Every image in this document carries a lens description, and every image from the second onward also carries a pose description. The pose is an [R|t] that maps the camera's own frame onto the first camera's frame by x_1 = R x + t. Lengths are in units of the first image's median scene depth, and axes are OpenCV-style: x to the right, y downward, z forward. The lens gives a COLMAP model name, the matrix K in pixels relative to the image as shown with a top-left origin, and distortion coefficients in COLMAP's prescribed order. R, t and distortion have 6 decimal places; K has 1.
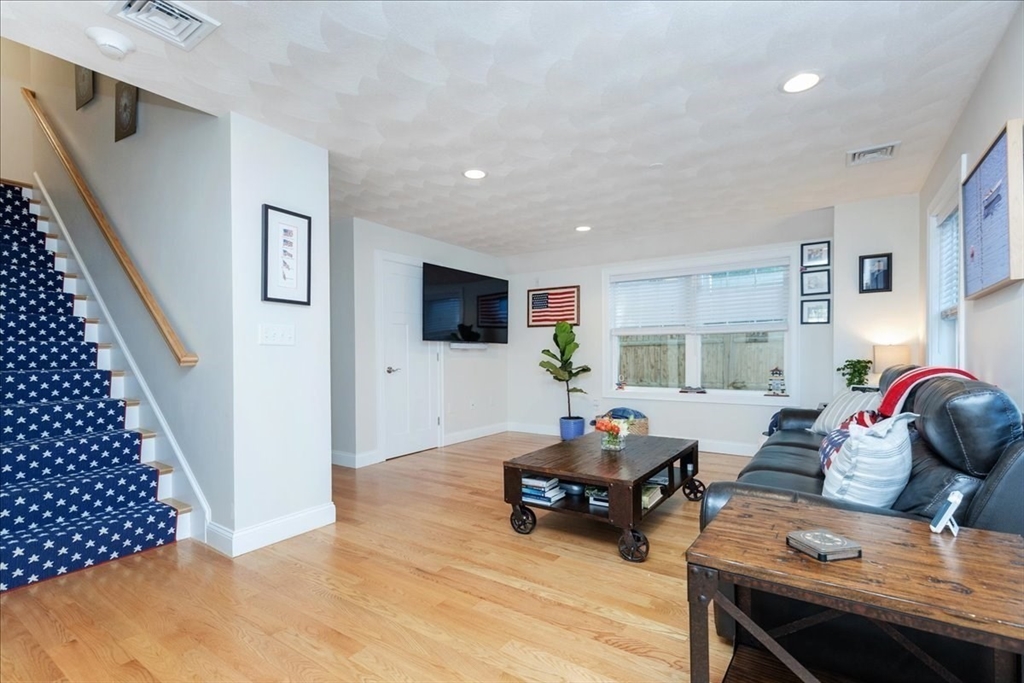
lens RADIAL K [[484.6, 0, 498.9], [0, 484.6, 367.3], [0, 0, 1]] dist [0.002208, -0.000506]
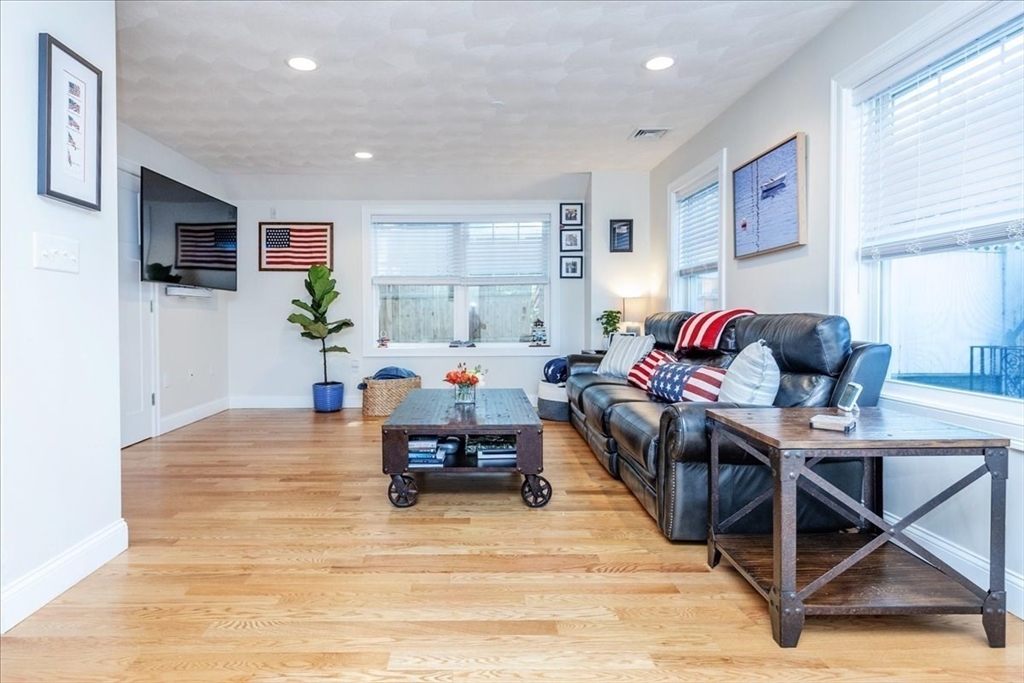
lens RADIAL K [[587.3, 0, 471.6], [0, 587.3, 335.8], [0, 0, 1]] dist [0.000766, -0.000906]
pose [[0.812841, -0.017367, 0.582226, -0.246667], [0.014438, 0.999849, 0.009668, 0.019130], [-0.582306, 0.000548, 0.812969, 0.052442]]
